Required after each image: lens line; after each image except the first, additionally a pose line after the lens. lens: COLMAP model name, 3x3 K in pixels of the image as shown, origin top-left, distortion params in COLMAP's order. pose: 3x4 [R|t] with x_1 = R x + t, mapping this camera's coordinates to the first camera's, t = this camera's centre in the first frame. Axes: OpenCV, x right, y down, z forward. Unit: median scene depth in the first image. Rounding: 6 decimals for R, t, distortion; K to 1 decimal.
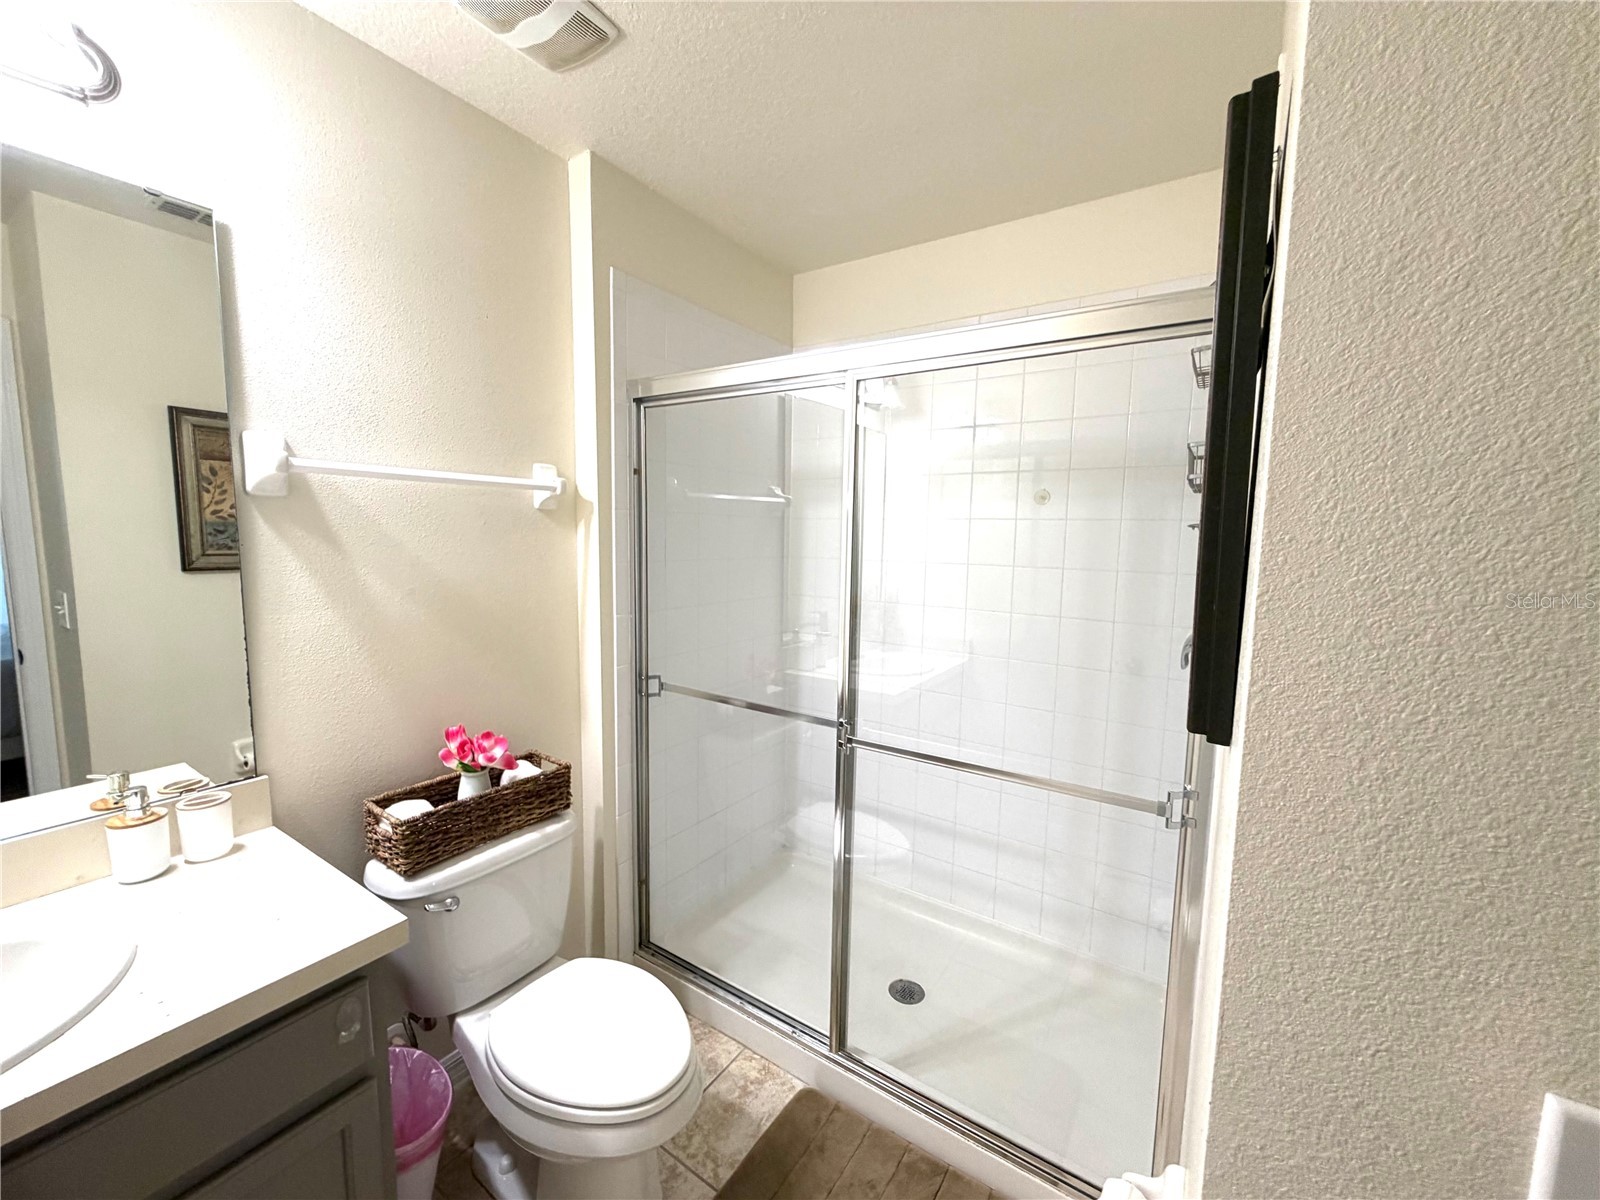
lens RADIAL K [[639.6, 0, 794.7], [0, 639.6, 600.9], [0, 0, 1]] dist [-0.000977, 0.000052]
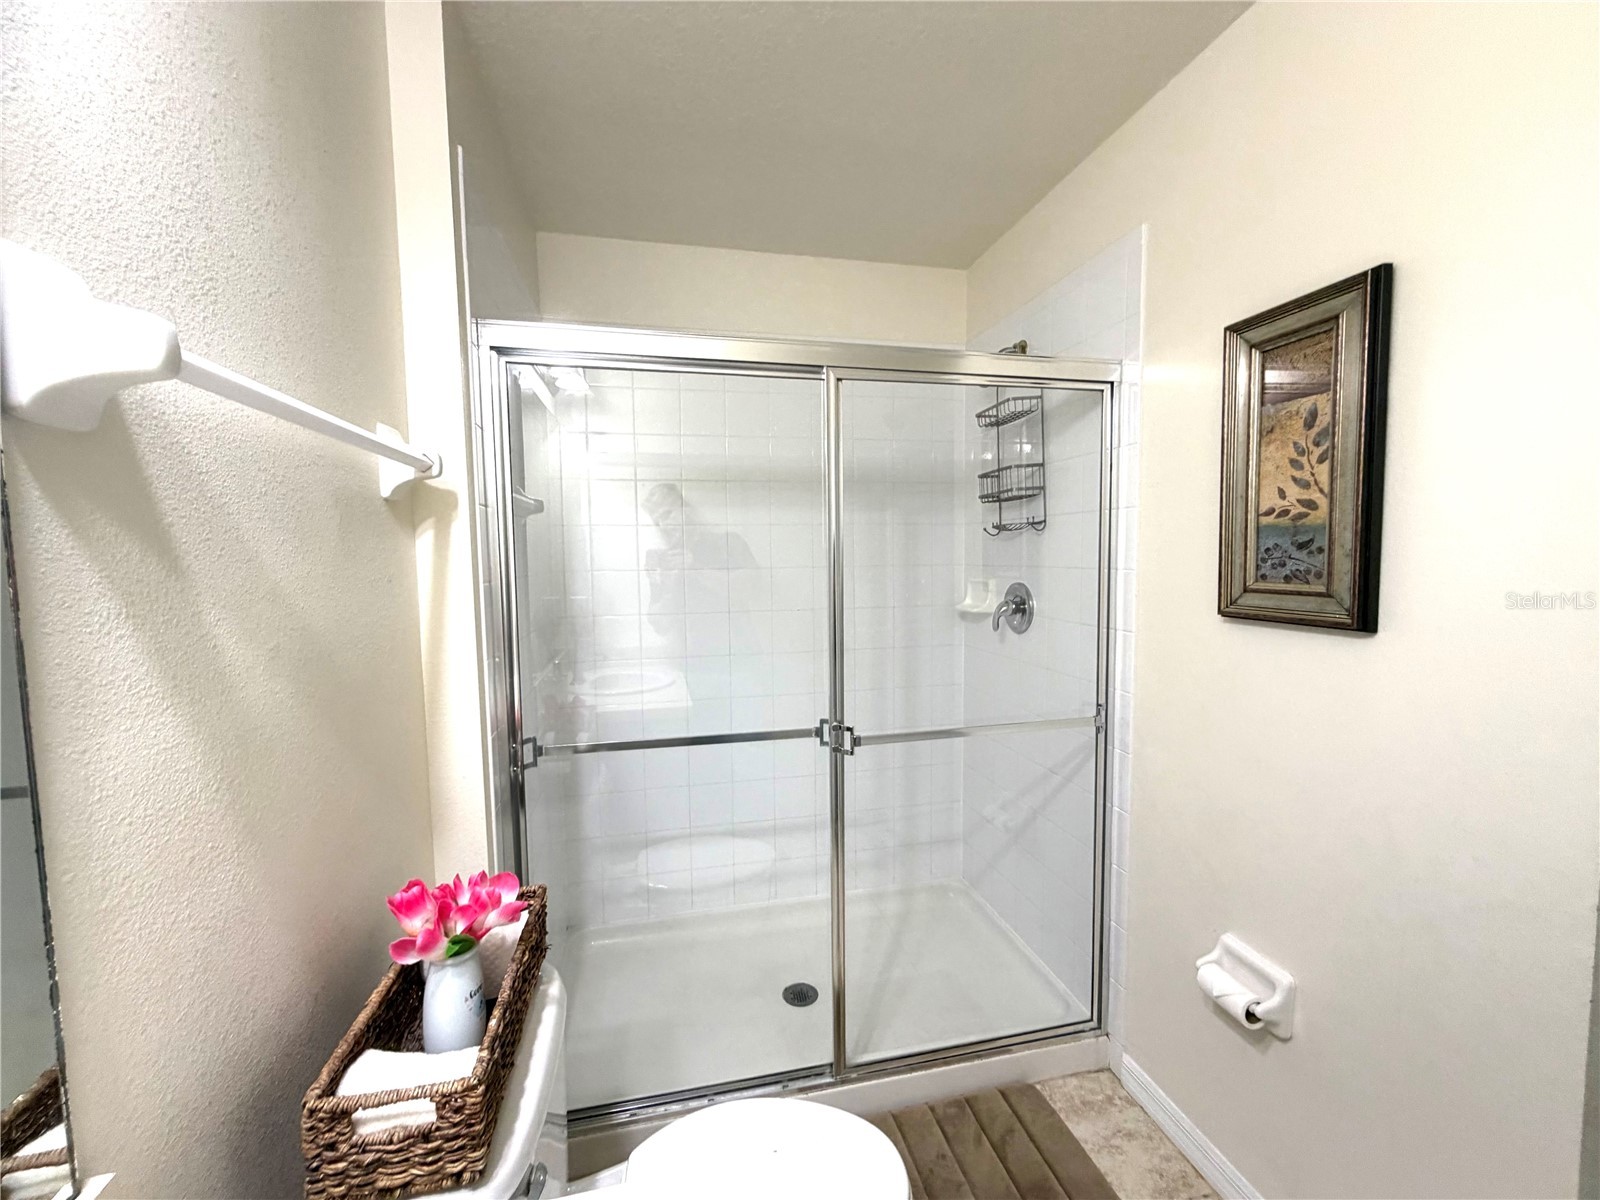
lens RADIAL K [[646.6, 0, 800.0], [0, 646.6, 600.0], [0, 0, 1]] dist [-0.000790, 0.000090]
pose [[0.682244, -0.076949, 0.727064, -0.554280], [0.095251, 0.995325, 0.015962, -0.019738], [-0.724894, 0.058363, 0.686384, 0.296779]]
